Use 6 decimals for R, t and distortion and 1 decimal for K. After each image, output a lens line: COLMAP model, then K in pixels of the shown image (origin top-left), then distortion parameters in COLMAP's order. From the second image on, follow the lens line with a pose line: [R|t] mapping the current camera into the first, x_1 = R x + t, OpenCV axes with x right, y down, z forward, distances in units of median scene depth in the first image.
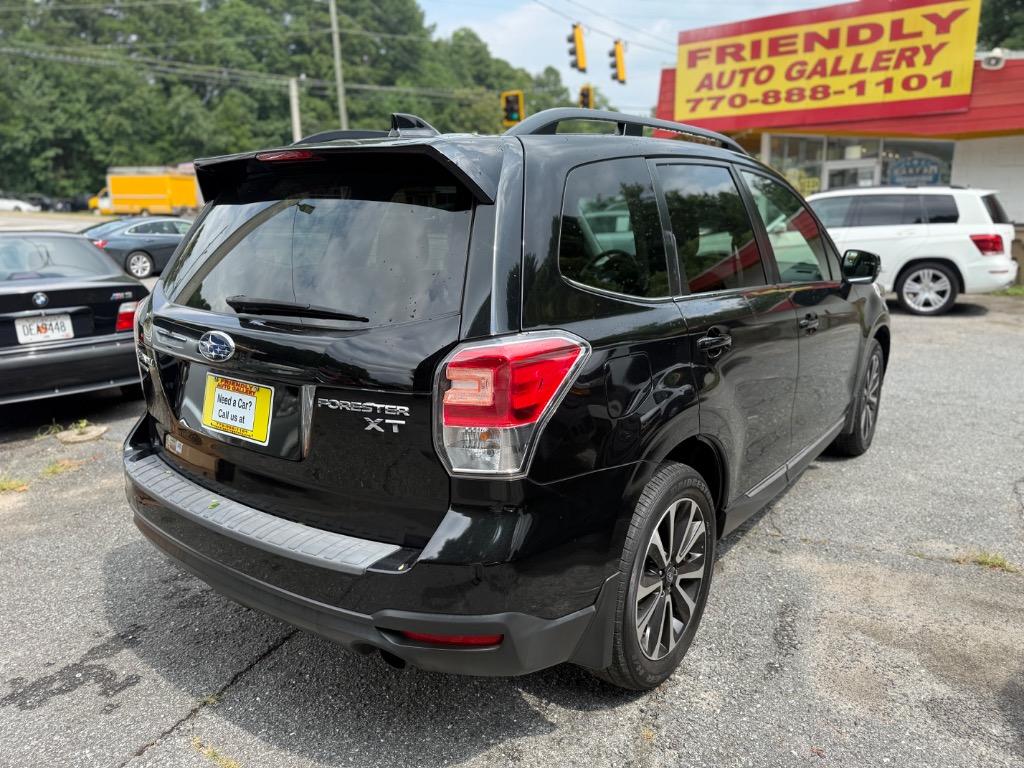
lens RADIAL K [[726.1, 0, 506.0], [0, 726.1, 385.5], [0, 0, 1]] dist [0.029814, -0.034885]
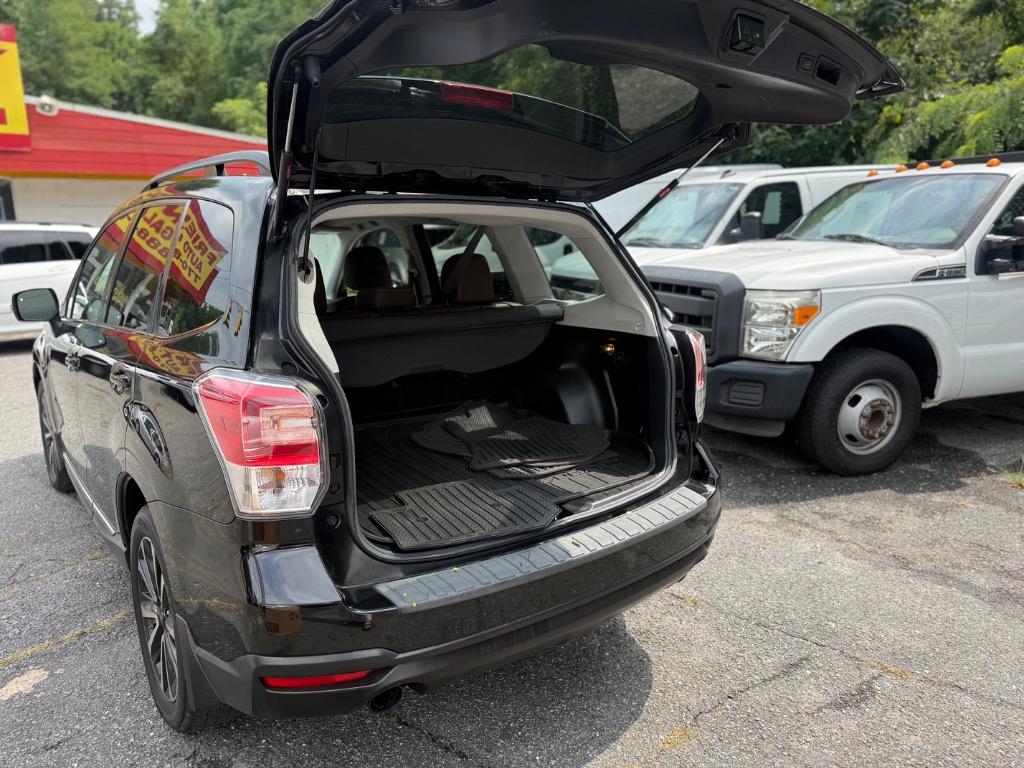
lens RADIAL K [[726.1, 0, 507.6], [0, 726.1, 384.5], [0, 0, 1]] dist [0.029814, -0.034885]
pose [[0.270172, -0.183765, 0.945113, -0.203171], [0.229892, 0.965537, 0.122019, -0.028745], [-0.934964, 0.184308, 0.303107, 0.115791]]
